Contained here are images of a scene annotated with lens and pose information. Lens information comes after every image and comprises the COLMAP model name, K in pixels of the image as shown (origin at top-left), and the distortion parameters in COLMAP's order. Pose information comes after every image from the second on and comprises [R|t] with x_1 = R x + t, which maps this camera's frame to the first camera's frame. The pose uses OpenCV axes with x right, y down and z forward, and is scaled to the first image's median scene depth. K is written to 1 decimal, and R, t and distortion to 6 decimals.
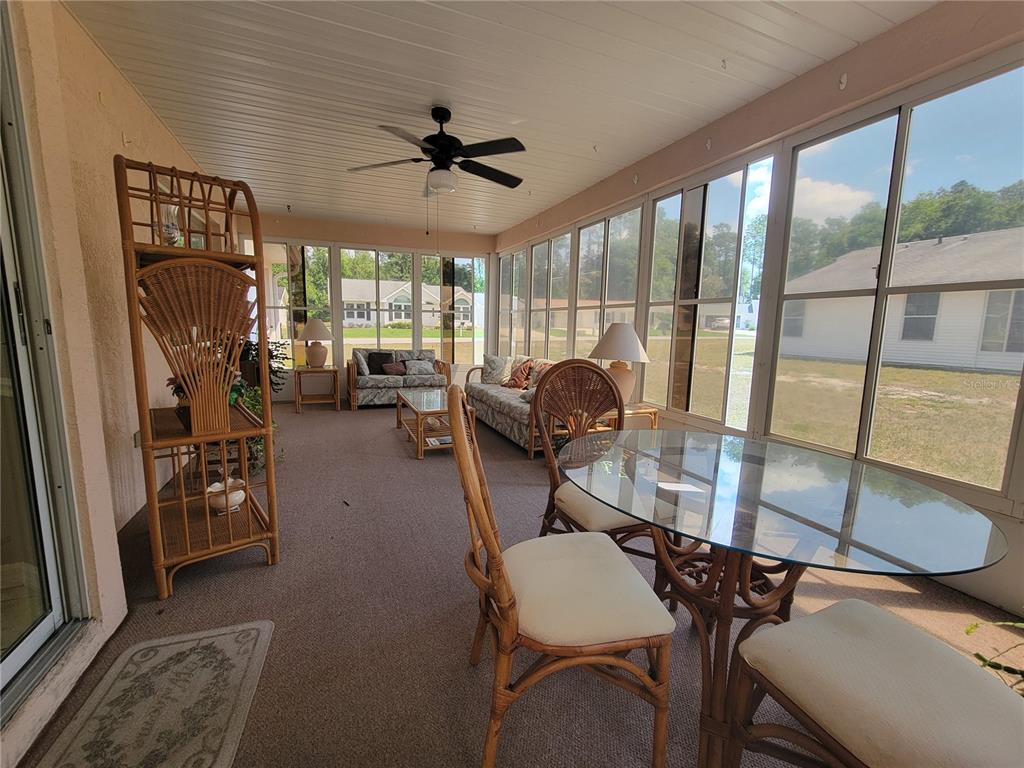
lens RADIAL K [[418.9, 0, 503.6], [0, 418.9, 380.3], [0, 0, 1]] dist [-0.002438, 0.002138]
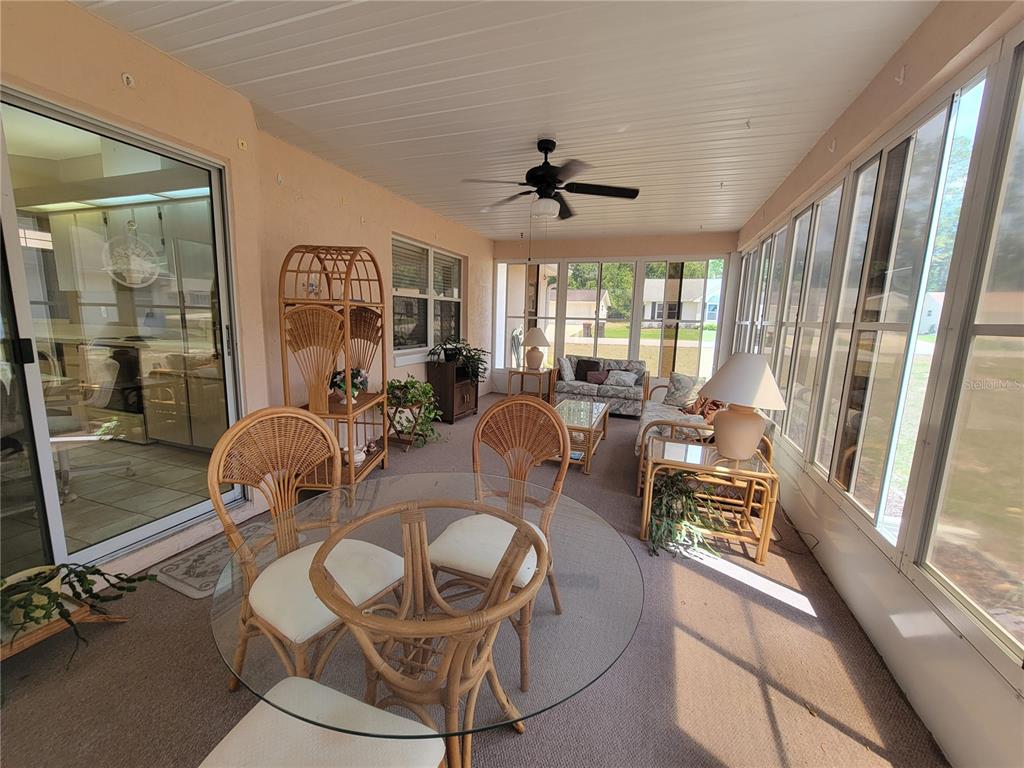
lens RADIAL K [[418.9, 0, 508.1], [0, 418.9, 379.2], [0, 0, 1]] dist [-0.002438, 0.002138]
pose [[0.745201, 0.104385, -0.658619, 0.428627], [-0.104523, 0.993748, 0.039236, -0.066809], [0.658598, 0.039603, 0.751453, 0.134355]]
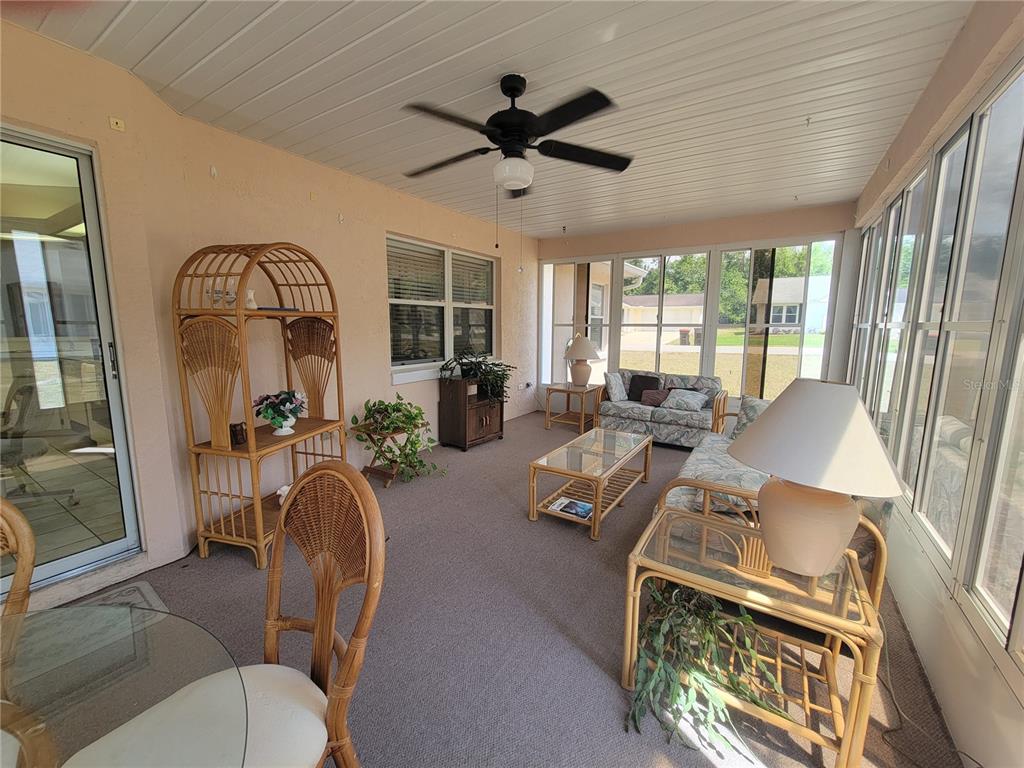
lens RADIAL K [[418.9, 0, 508.3], [0, 418.9, 379.8], [0, 0, 1]] dist [-0.002438, 0.002138]
pose [[0.573483, 0.095673, -0.813612, 0.409662], [-0.104288, 0.993603, 0.043330, -0.112802], [0.812552, 0.060001, 0.579792, 0.471807]]
